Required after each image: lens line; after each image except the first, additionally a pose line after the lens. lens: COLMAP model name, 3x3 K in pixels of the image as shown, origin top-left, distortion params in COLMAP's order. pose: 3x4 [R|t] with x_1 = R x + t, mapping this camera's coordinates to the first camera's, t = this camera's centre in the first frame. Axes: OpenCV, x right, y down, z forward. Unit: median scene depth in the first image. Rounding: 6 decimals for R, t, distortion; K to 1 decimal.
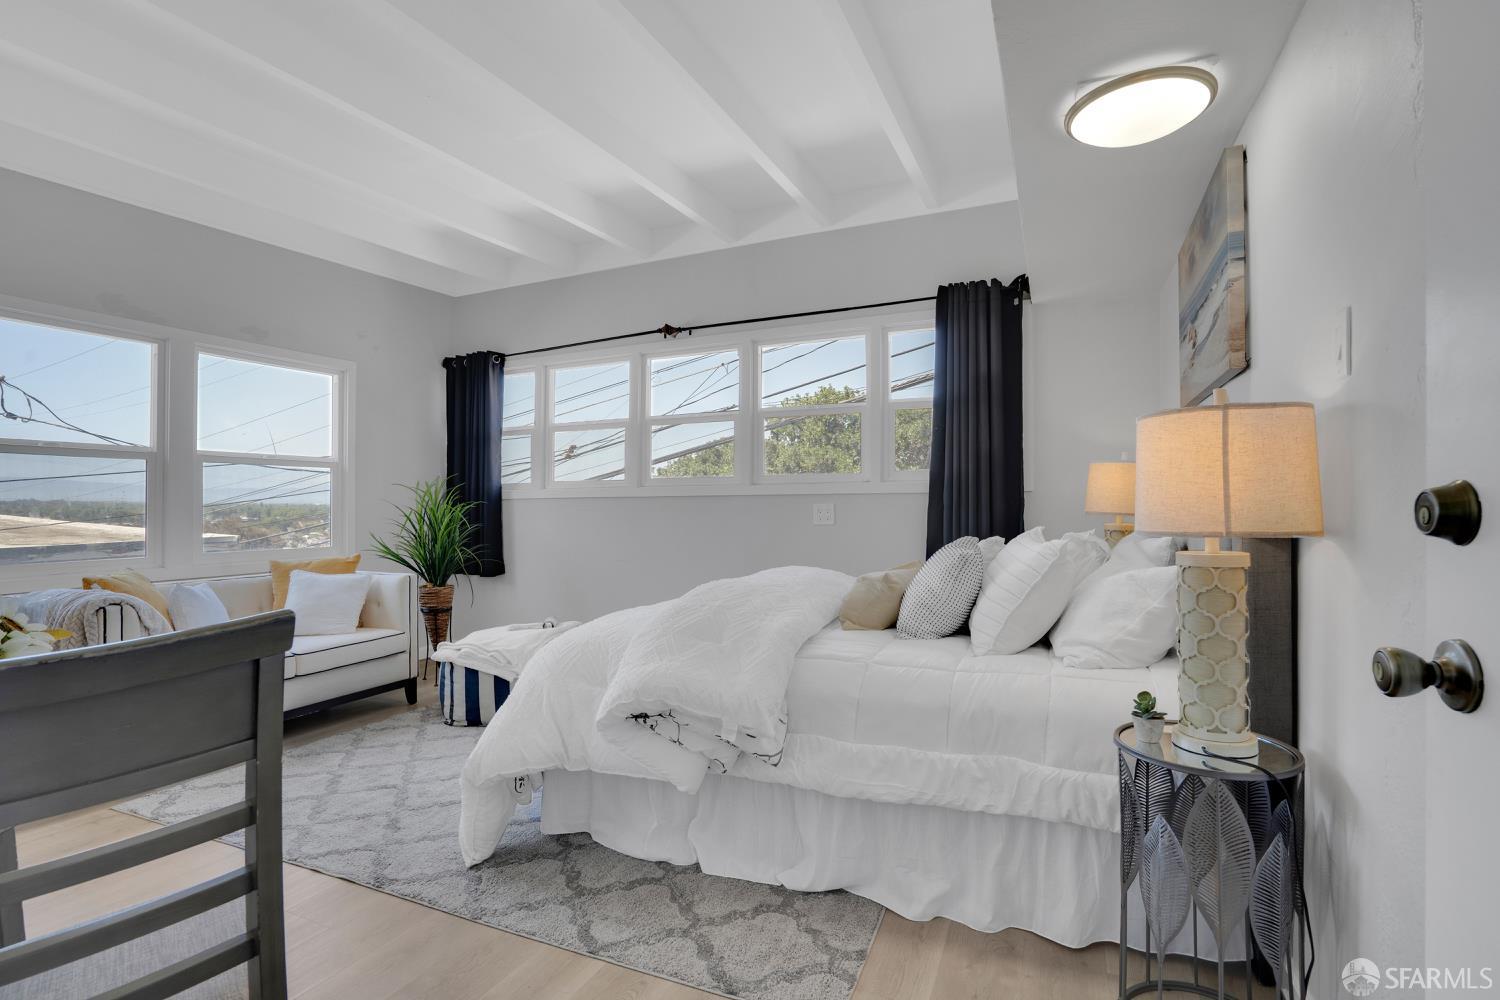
lens RADIAL K [[697.2, 0, 754.3], [0, 697.2, 497.4], [0, 0, 1]] dist [-0.057619, 0.022846]
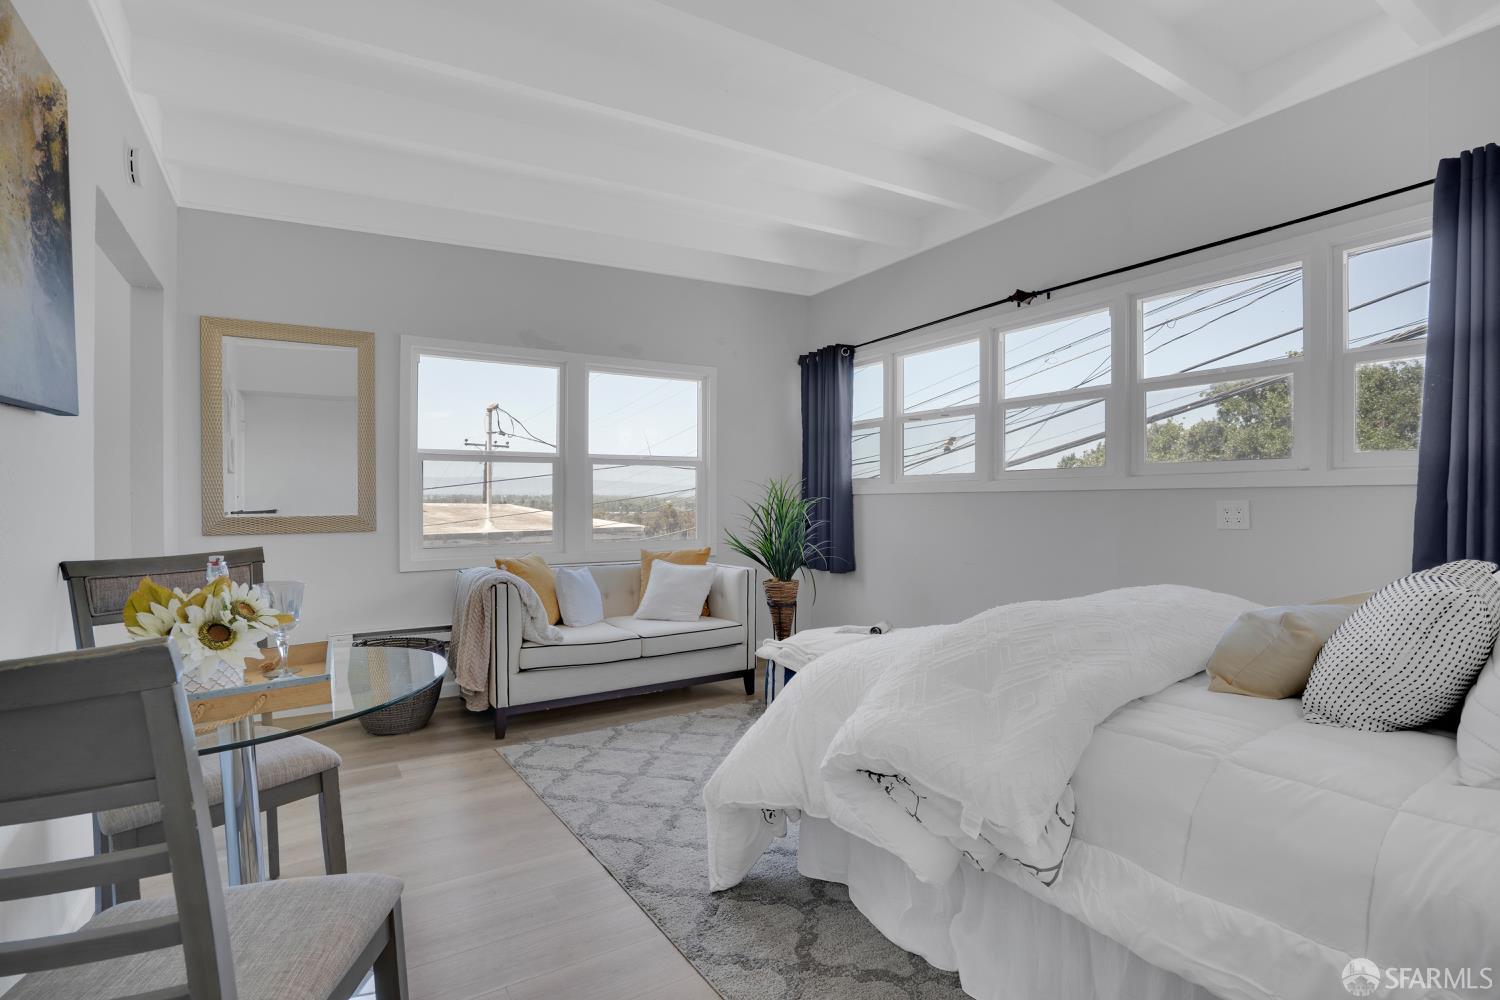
lens RADIAL K [[697.2, 0, 754.3], [0, 697.2, 497.4], [0, 0, 1]] dist [-0.057619, 0.022846]
pose [[0.837777, 0.000926, -0.546012, 0.077911], [0.004030, 0.999961, 0.007879, -0.002838], [0.545998, -0.008801, 0.837740, 0.136543]]
